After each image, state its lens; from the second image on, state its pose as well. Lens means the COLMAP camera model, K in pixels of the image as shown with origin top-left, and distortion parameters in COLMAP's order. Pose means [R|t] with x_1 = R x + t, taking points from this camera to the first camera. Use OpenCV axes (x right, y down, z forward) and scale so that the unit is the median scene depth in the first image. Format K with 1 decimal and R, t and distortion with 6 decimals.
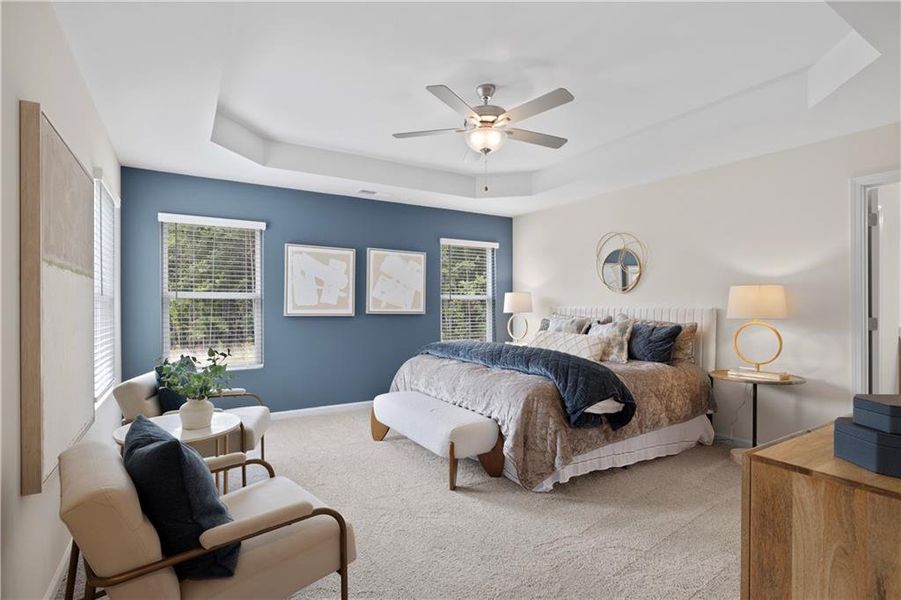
lens RADIAL K [[428.9, 0, 450.2], [0, 428.9, 302.3], [0, 0, 1]] dist [0.006692, -0.000699]
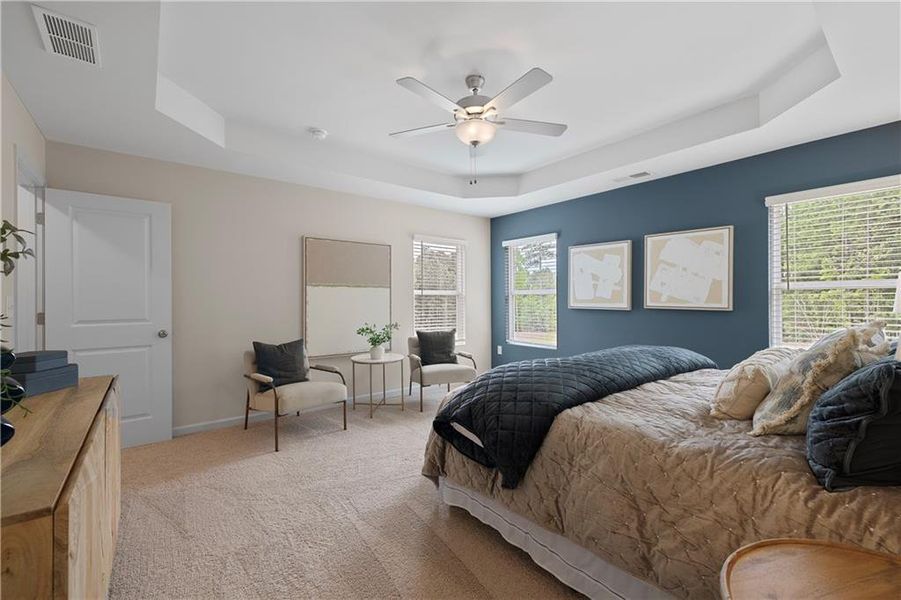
lens RADIAL K [[383.6, 0, 451.9], [0, 383.6, 300.8], [0, 0, 1]] dist [0.000714, 0.000044]
pose [[0.126172, 0.004167, -0.992000, 0.577485], [0.009178, 0.999943, 0.005368, 0.002570], [0.991966, -0.009782, 0.126127, 0.505261]]
